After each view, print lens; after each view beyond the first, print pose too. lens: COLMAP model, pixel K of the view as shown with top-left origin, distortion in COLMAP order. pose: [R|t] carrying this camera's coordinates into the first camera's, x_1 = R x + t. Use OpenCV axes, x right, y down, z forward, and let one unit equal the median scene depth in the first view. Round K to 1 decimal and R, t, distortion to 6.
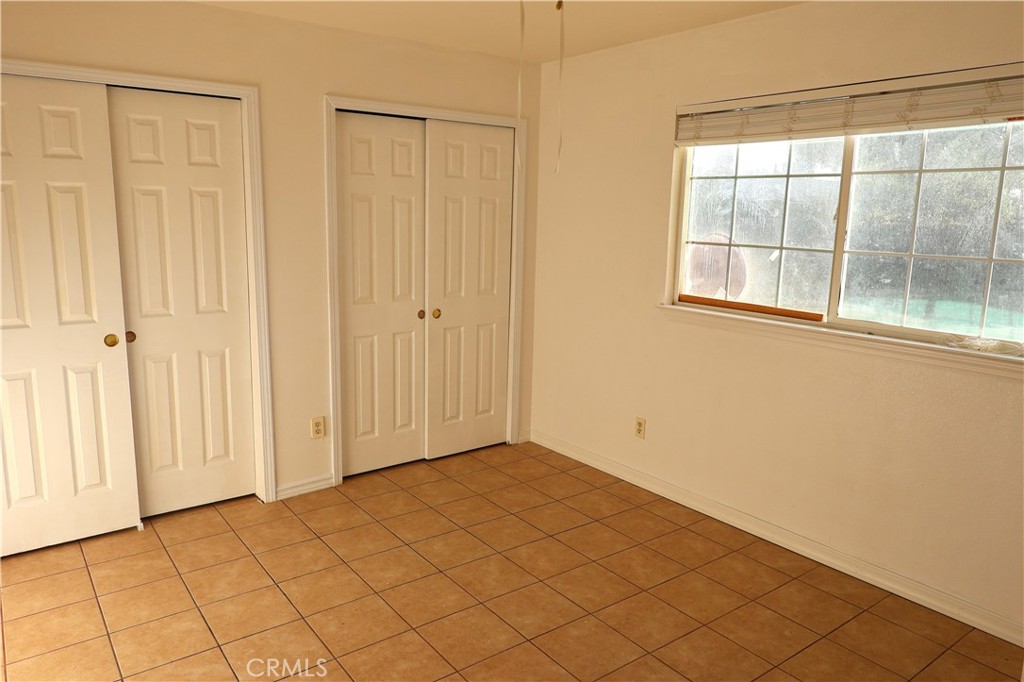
lens RADIAL K [[709.6, 0, 512.6], [0, 709.6, 340.9], [0, 0, 1]] dist [0.004731, -0.000488]
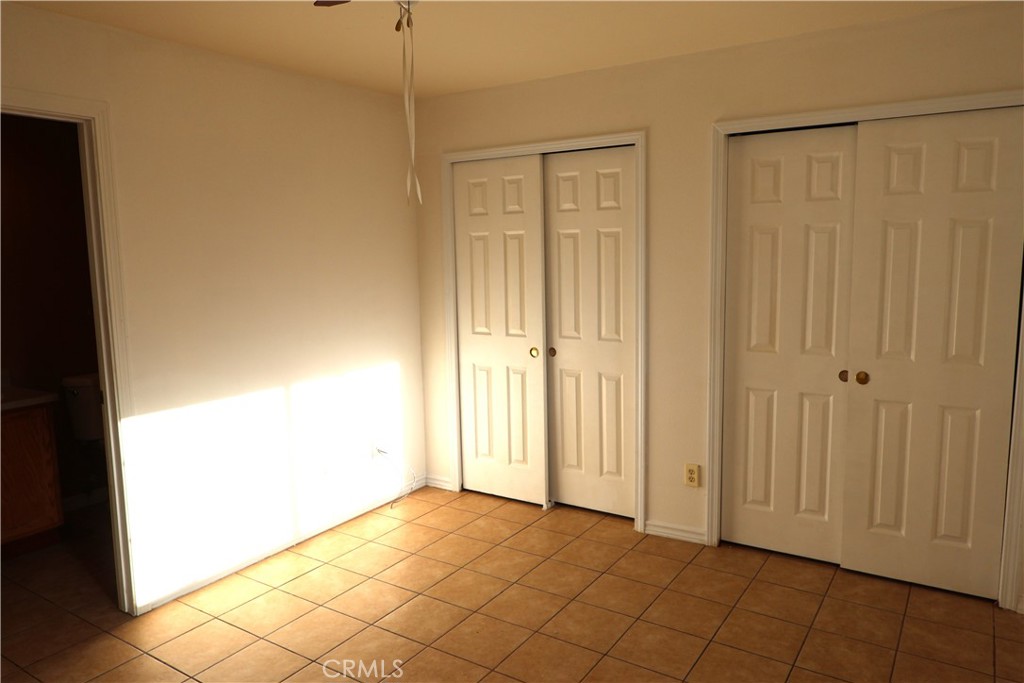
lens RADIAL K [[709.6, 0, 515.3], [0, 709.6, 339.2], [0, 0, 1]] dist [0.004731, -0.000488]
pose [[0.337489, 0.096866, -0.936332, 0.516779], [-0.147067, 0.987902, 0.049193, -0.068606], [0.929770, 0.121102, 0.347652, 0.440084]]
